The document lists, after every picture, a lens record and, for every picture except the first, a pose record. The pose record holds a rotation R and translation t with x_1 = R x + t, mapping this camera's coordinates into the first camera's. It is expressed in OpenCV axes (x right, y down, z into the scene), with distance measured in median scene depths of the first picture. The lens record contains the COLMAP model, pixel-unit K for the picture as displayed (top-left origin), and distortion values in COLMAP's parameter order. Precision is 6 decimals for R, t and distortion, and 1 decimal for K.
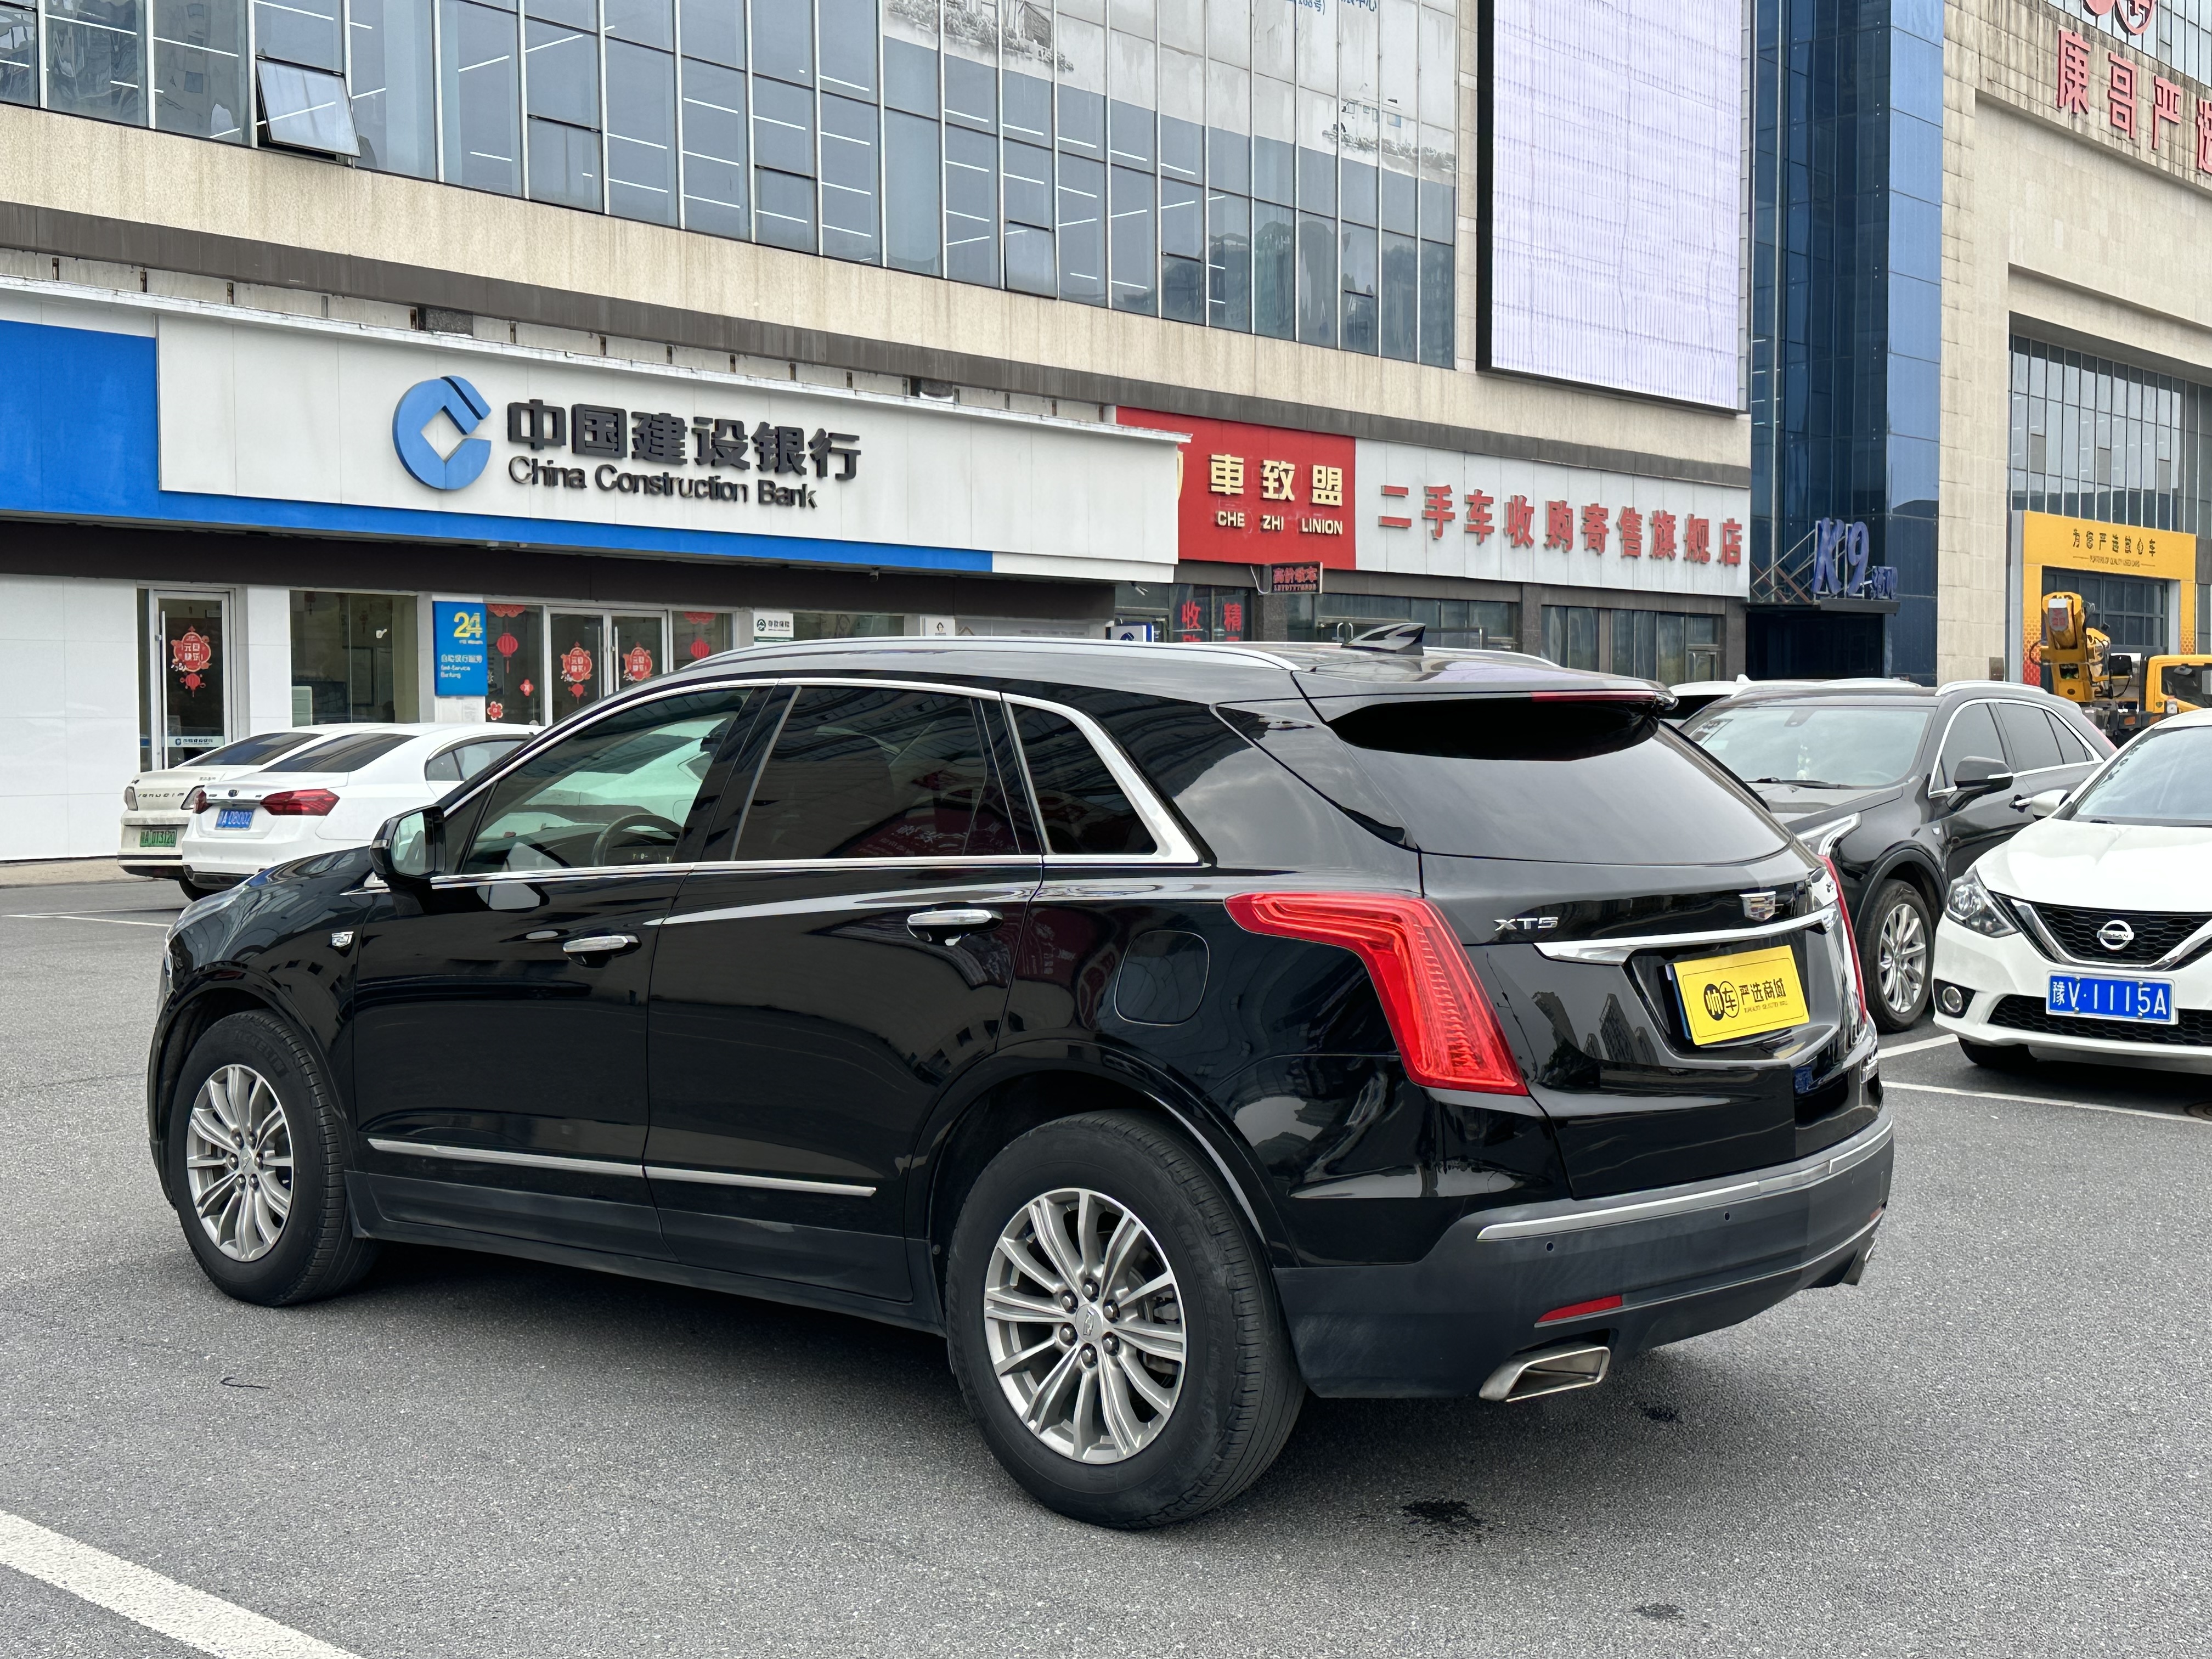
lens RADIAL K [[2597.5, 0, 1099.5], [0, 2597.5, 836.3], [0, 0, 1]] dist [0.166931, -0.401229]
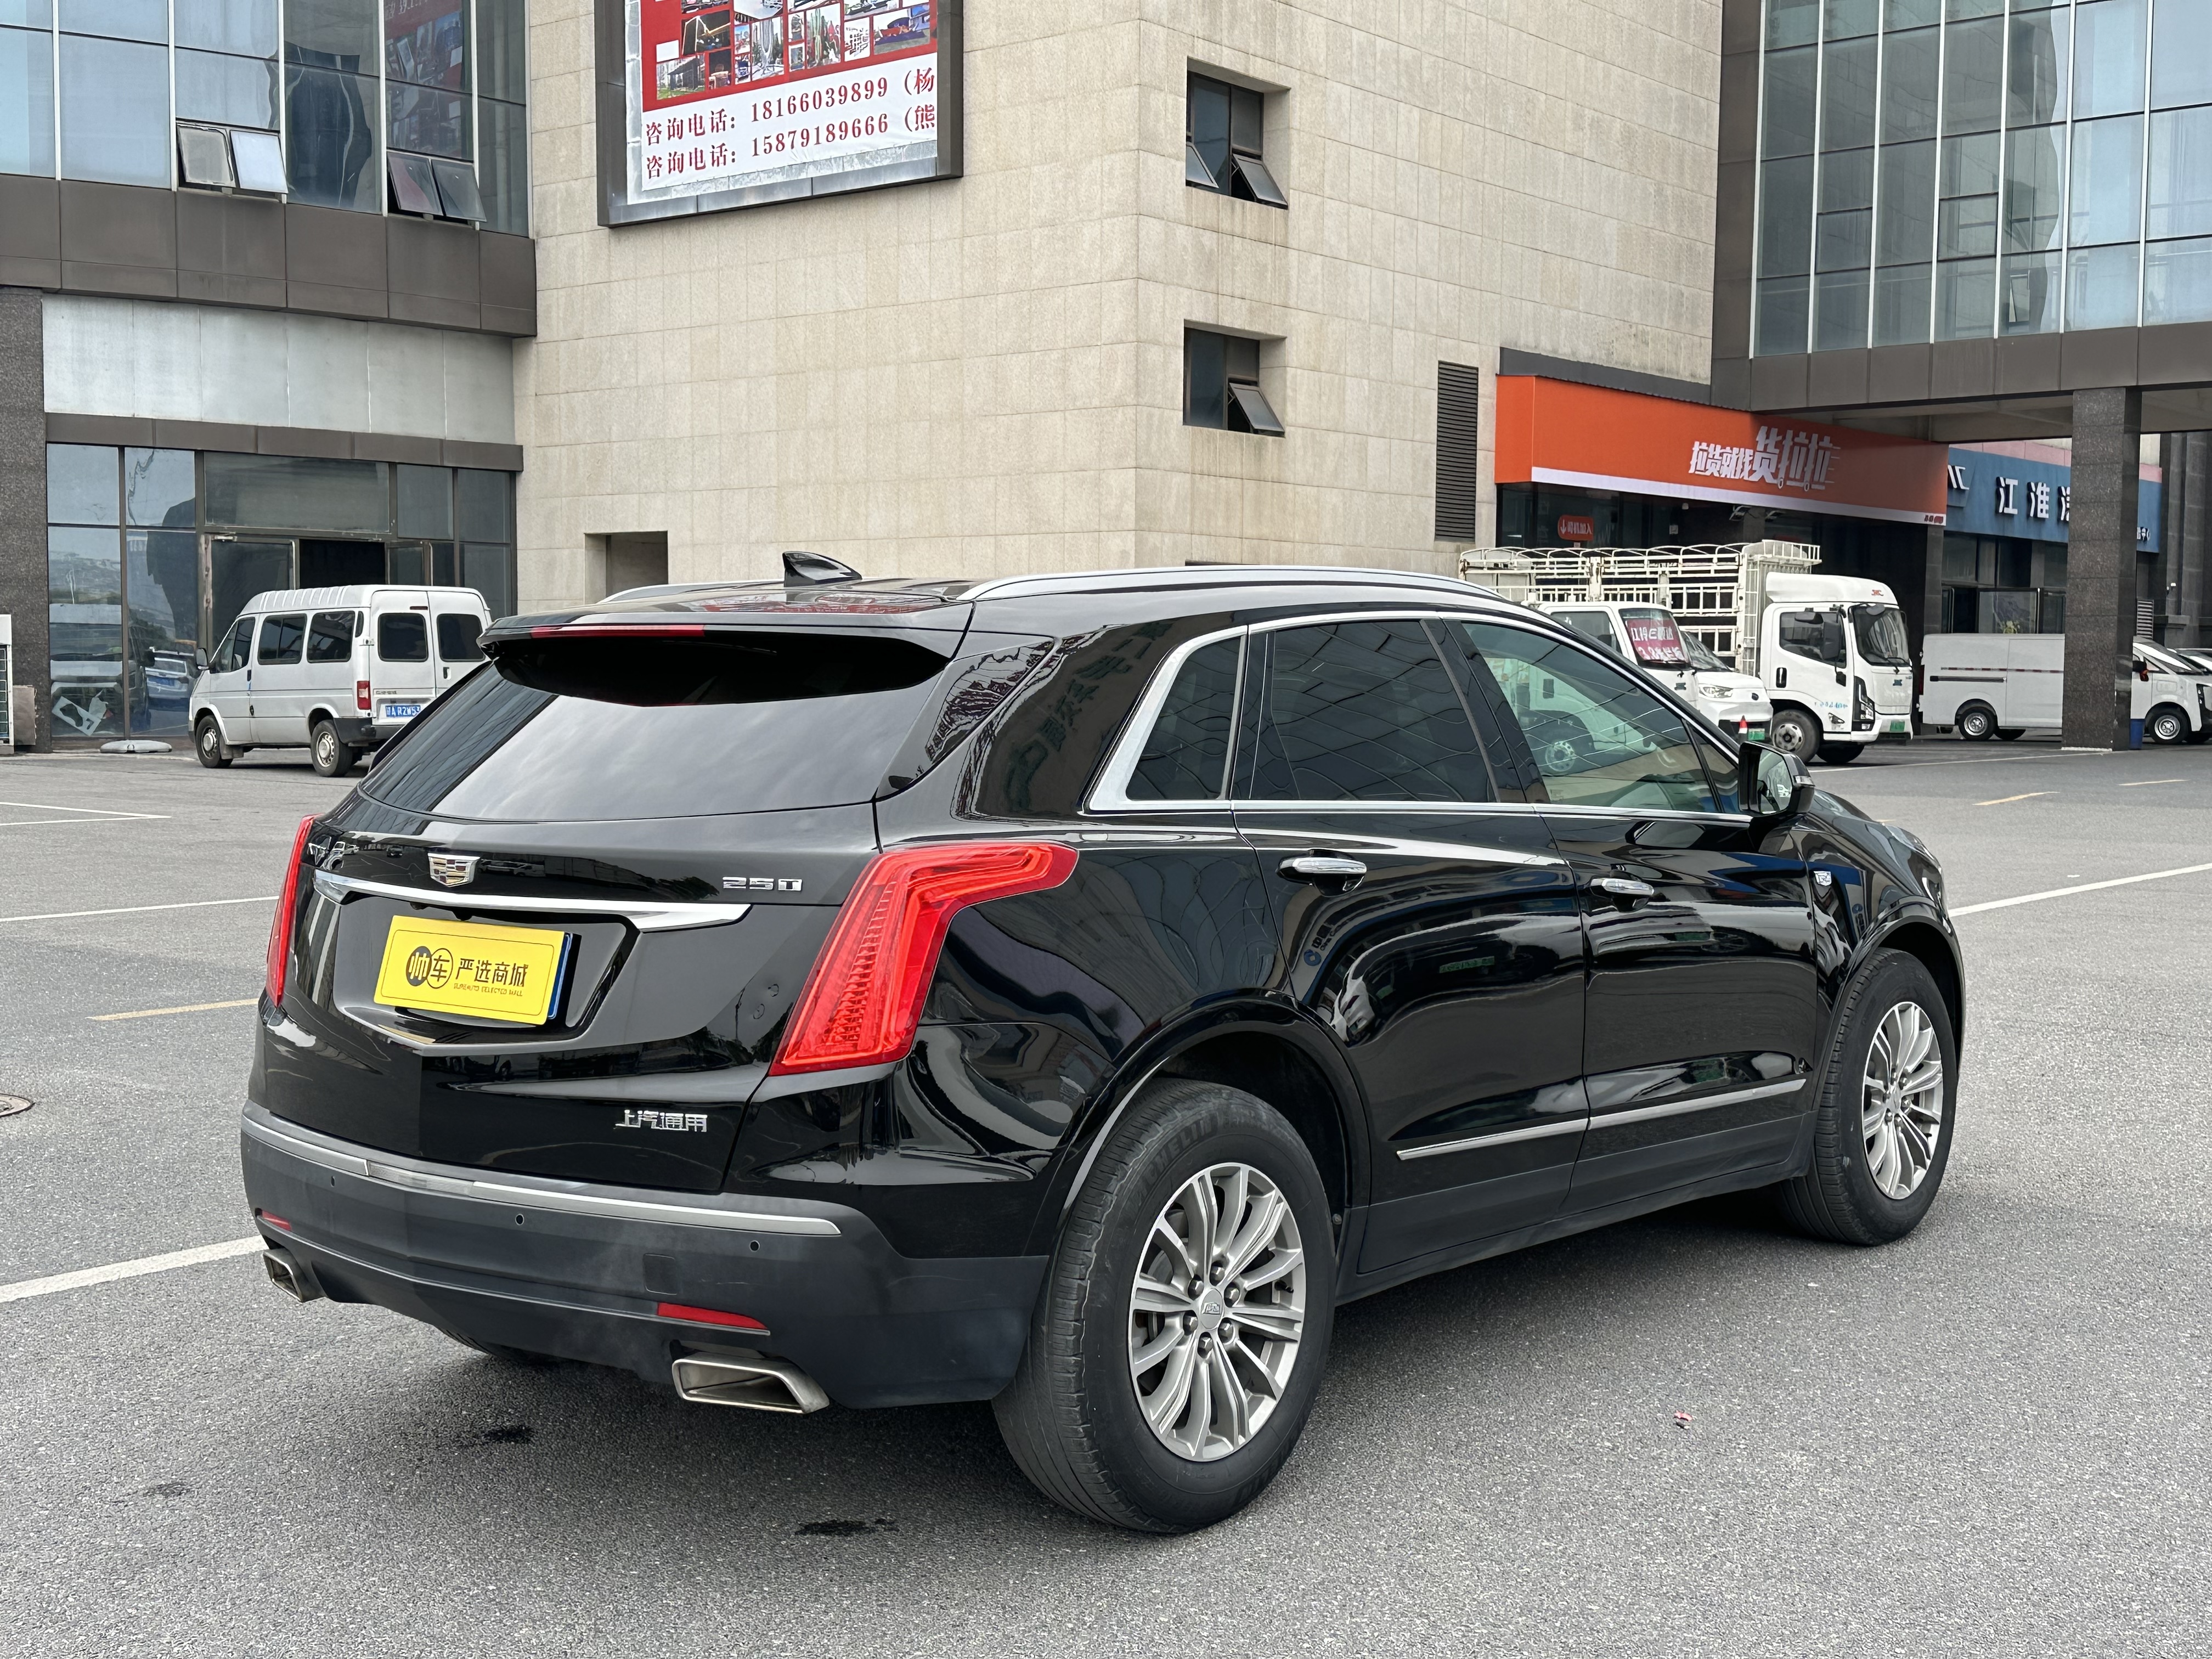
lens RADIAL K [[2597.5, 0, 1099.5], [0, 2597.5, 836.3], [0, 0, 1]] dist [0.166931, -0.401229]
pose [[0.011581, 0.071357, -0.997384, 0.209986], [-0.046451, 0.996412, 0.070748, -0.010616], [0.998853, 0.045510, 0.014854, 0.223188]]
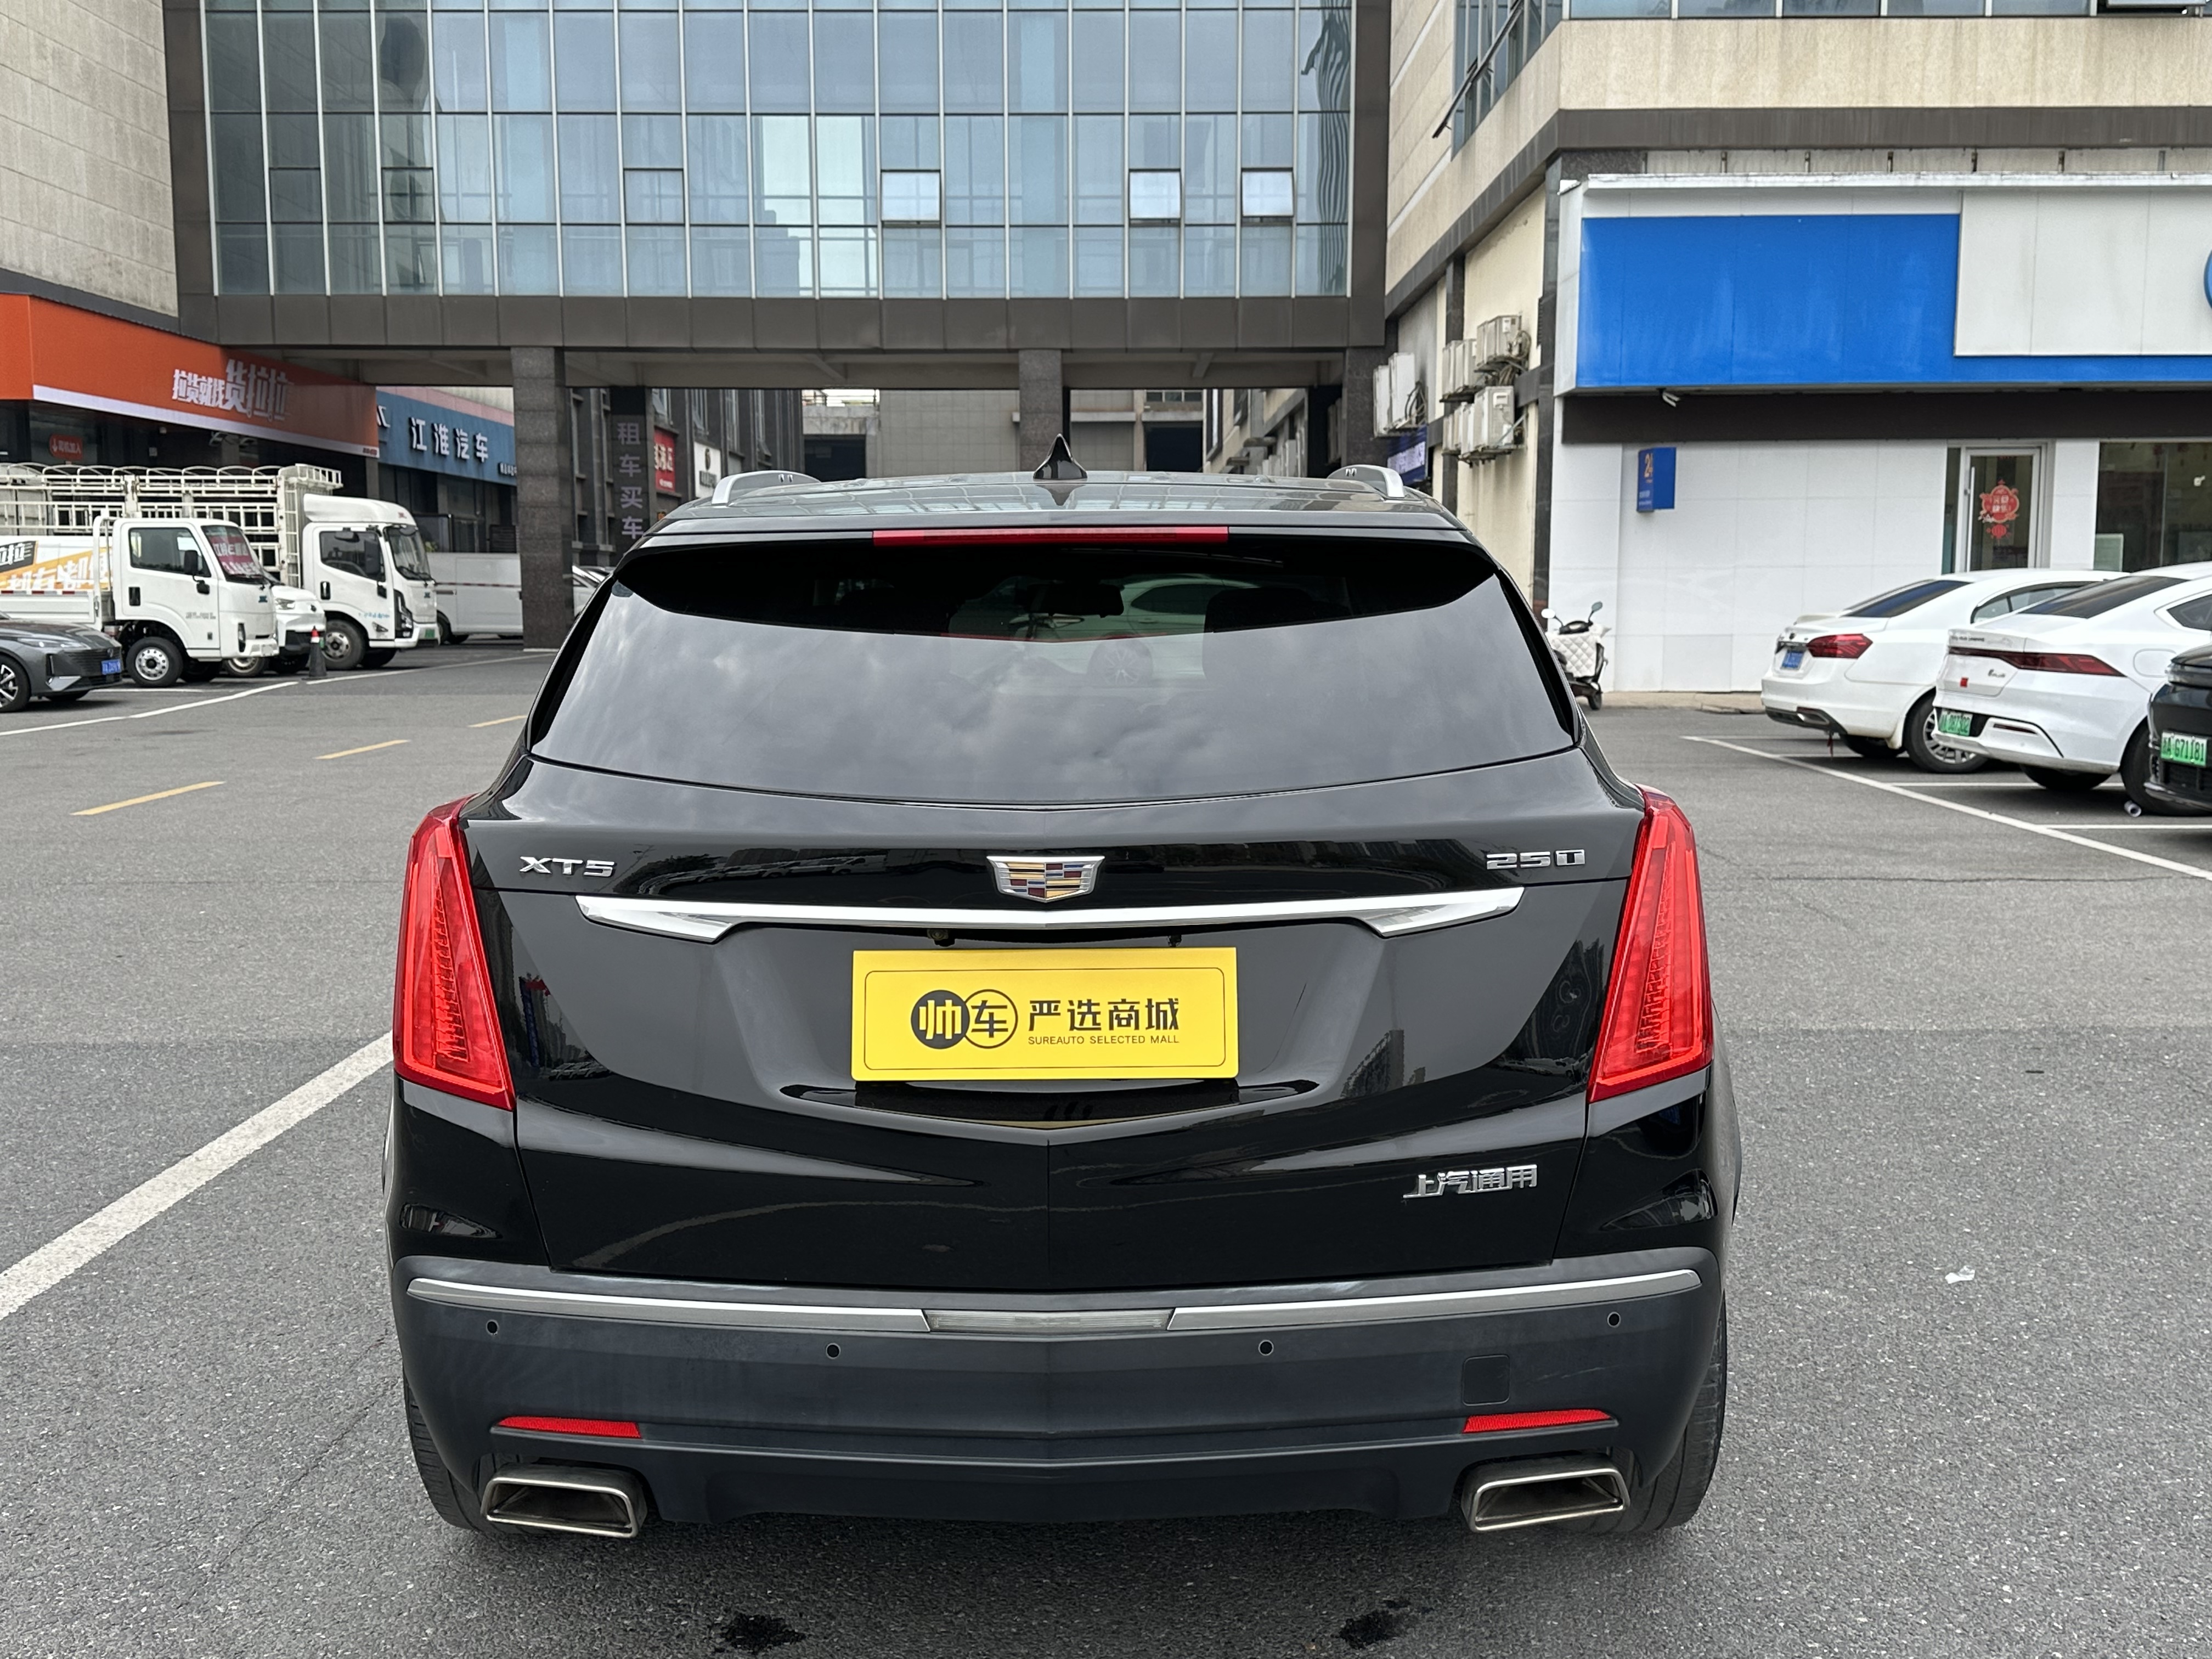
lens RADIAL K [[2197.5, 0, 1106.0], [0, 2197.5, 829.5], [0, 0, 1]] dist [0.057956, -0.095116]
pose [[0.646049, 0.090033, -0.757967, 0.120970], [-0.033670, 0.995414, 0.089539, -0.005846], [0.762553, -0.032326, 0.646118, 0.125588]]
